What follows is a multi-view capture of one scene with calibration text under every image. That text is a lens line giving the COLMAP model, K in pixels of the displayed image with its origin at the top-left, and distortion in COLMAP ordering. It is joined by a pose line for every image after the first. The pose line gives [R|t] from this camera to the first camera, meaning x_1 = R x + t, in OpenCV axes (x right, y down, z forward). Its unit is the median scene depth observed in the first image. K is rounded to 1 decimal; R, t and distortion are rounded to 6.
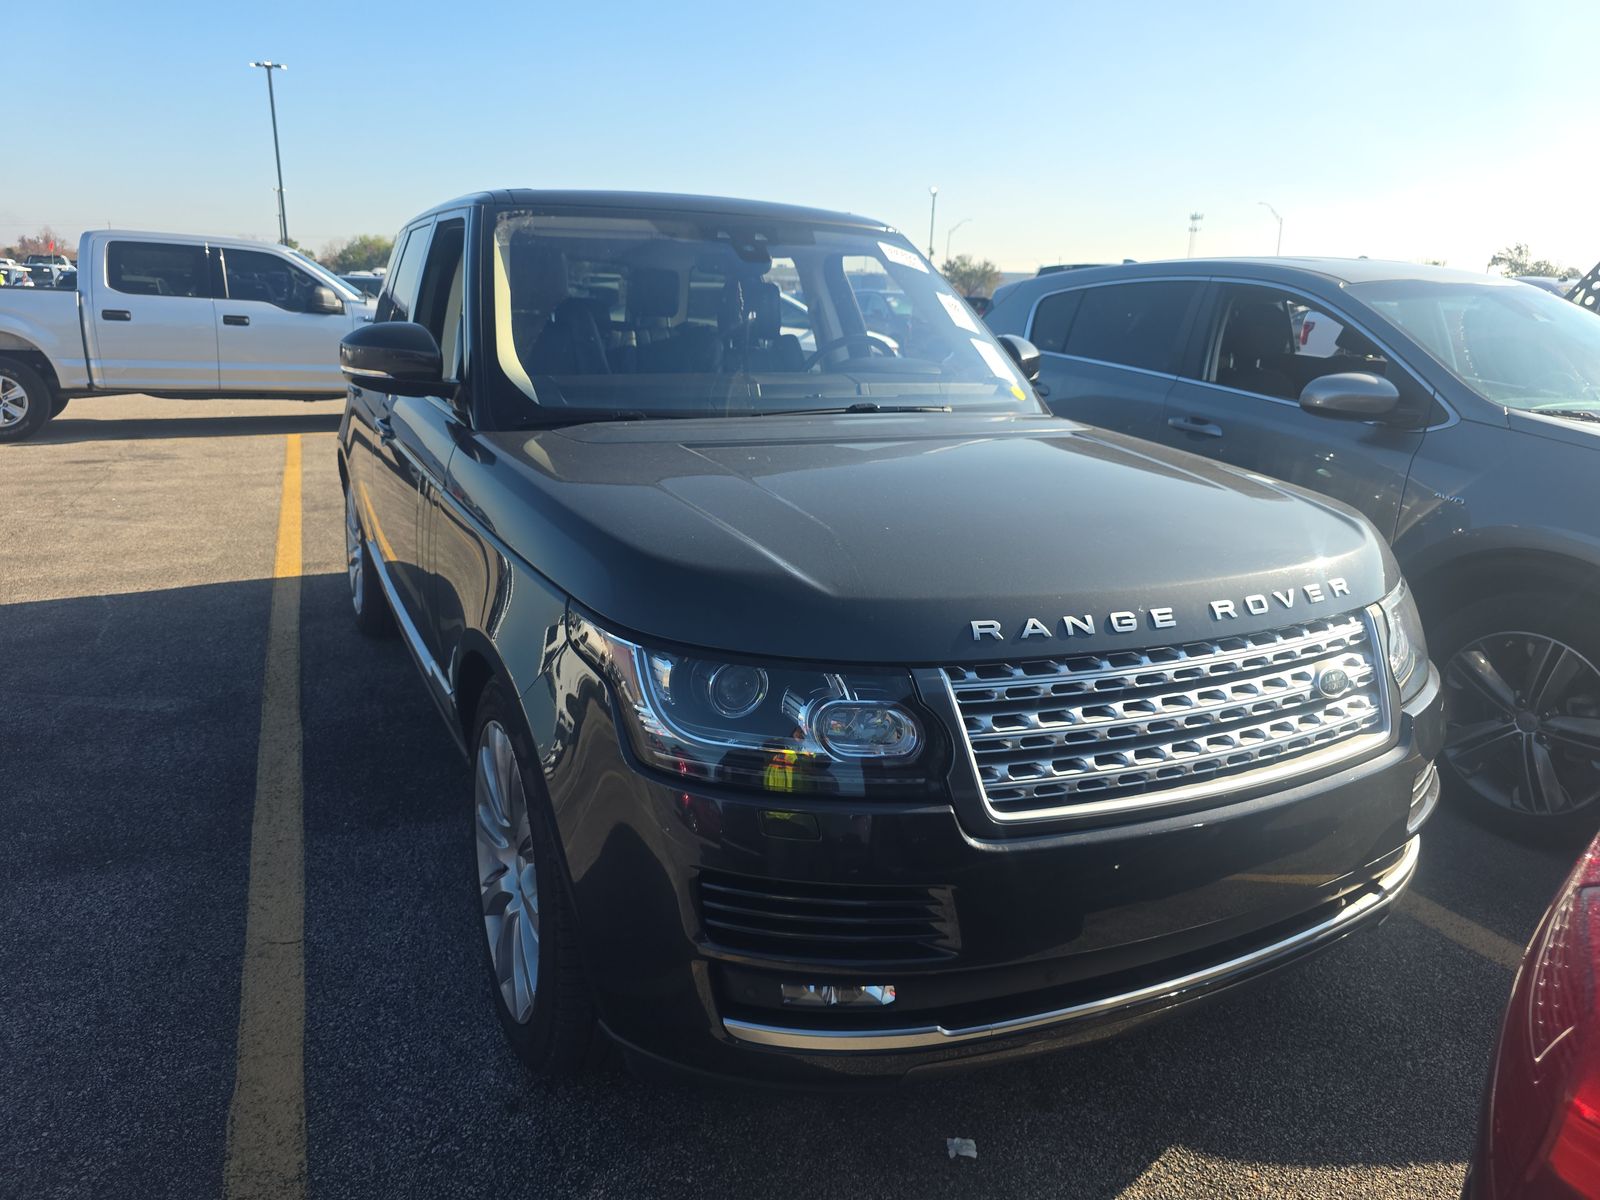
lens RADIAL K [[1099.4, 0, 793.8], [0, 1099.4, 529.8], [0, 0, 1]] dist [0.071922, -0.060396]
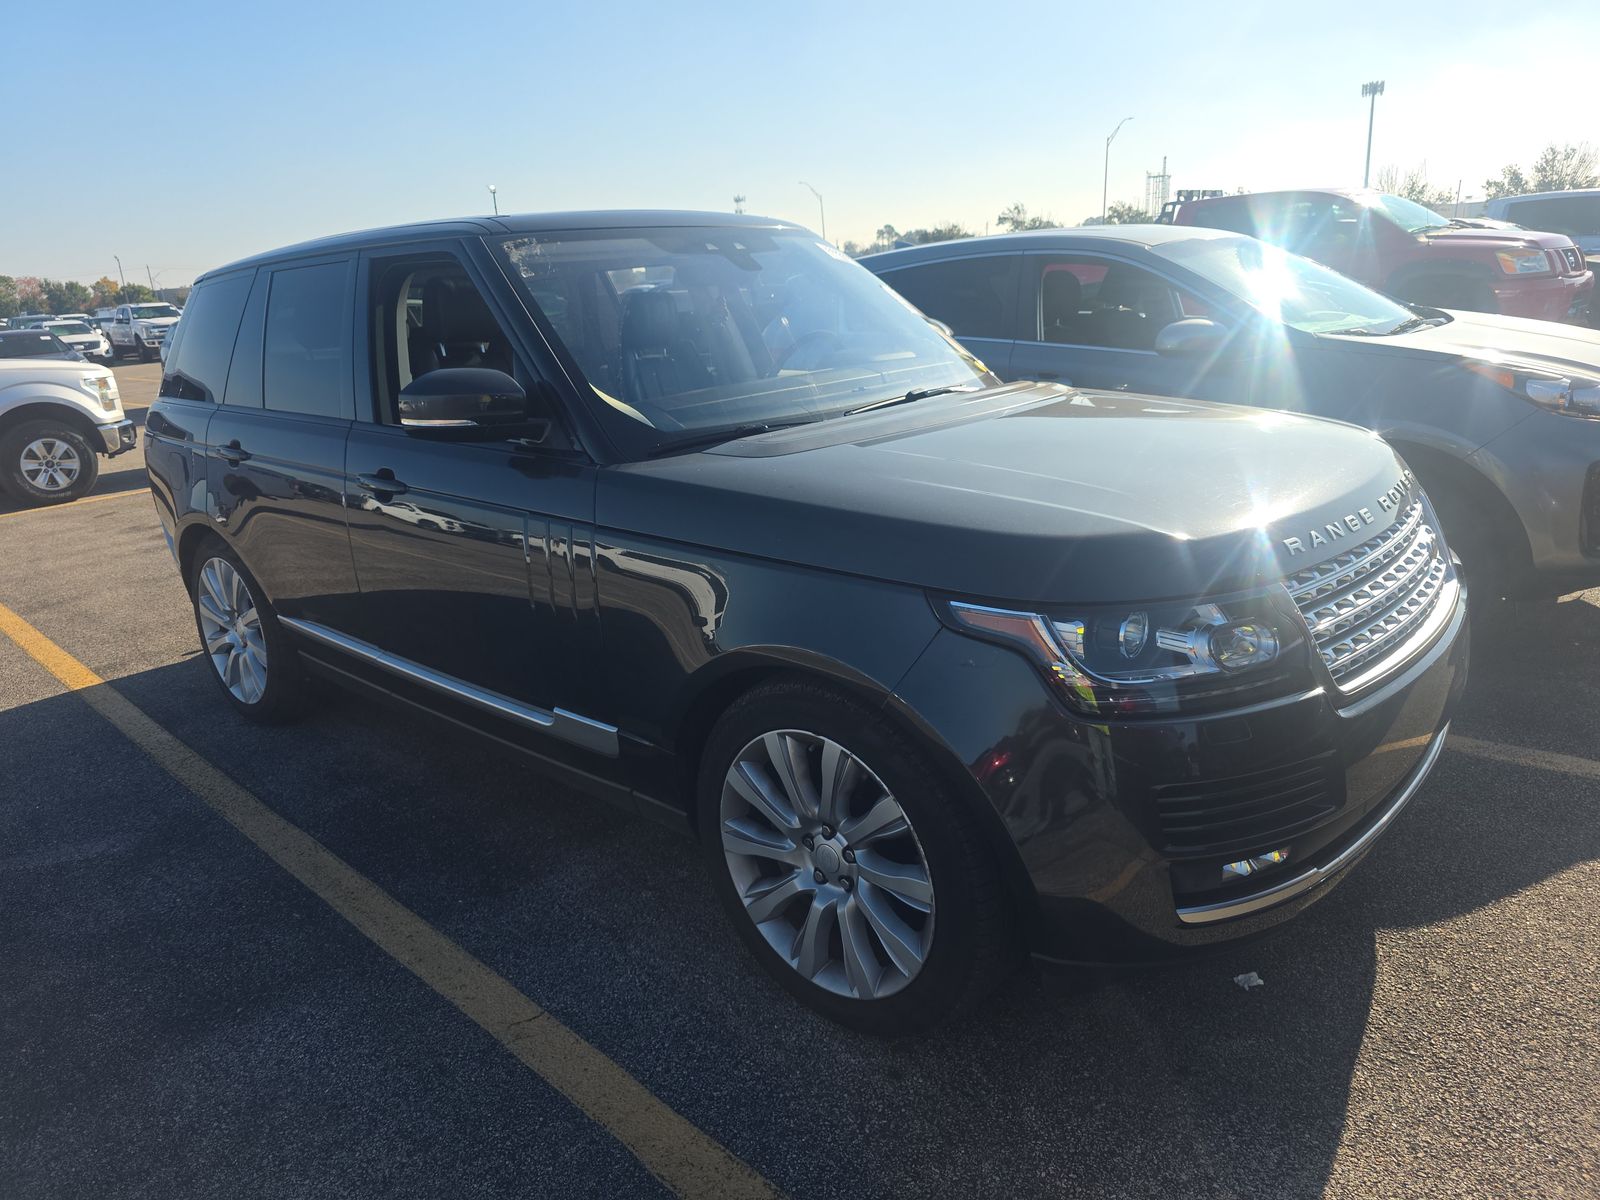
lens RADIAL K [[1099.4, 0, 793.8], [0, 1099.4, 529.8], [0, 0, 1]] dist [0.071922, -0.060396]
pose [[0.925077, -0.165899, 0.341628, -0.437343], [0.162762, 0.985931, 0.038048, -0.038393], [-0.343134, 0.020407, 0.939065, 0.014106]]
